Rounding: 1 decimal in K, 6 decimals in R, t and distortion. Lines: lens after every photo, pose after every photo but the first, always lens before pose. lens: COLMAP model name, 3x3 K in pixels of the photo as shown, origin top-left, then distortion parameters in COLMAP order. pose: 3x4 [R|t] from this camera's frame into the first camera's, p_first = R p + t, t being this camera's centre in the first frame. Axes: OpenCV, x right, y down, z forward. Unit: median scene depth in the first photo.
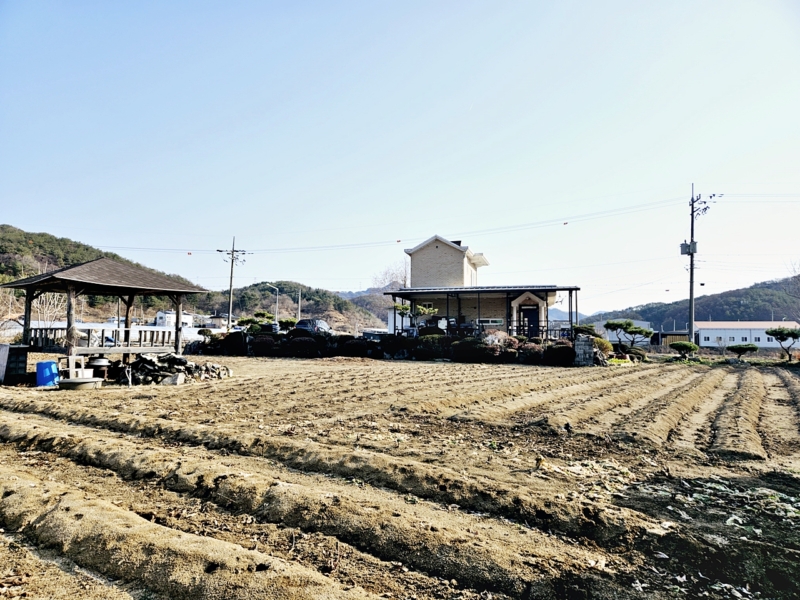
lens RADIAL K [[590.2, 0, 400.0], [0, 590.2, 300.0], [0, 0, 1]] dist [0.000542, 0.000068]
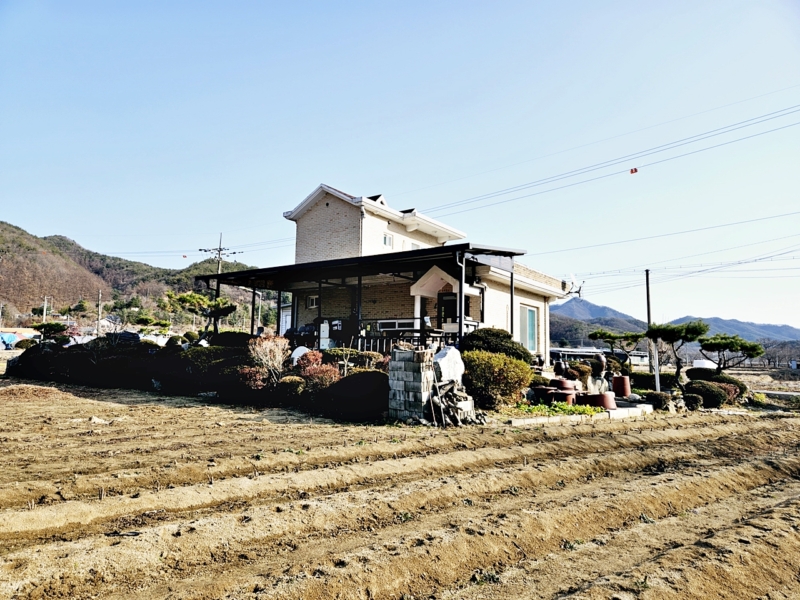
lens RADIAL K [[590.2, 0, 400.0], [0, 590.2, 300.0], [0, 0, 1]] dist [0.000542, 0.000068]
pose [[0.944545, -0.028137, -0.327175, 0.335530], [0.016646, 0.999144, -0.037870, 0.034060], [0.327960, 0.030323, 0.944205, 0.473218]]
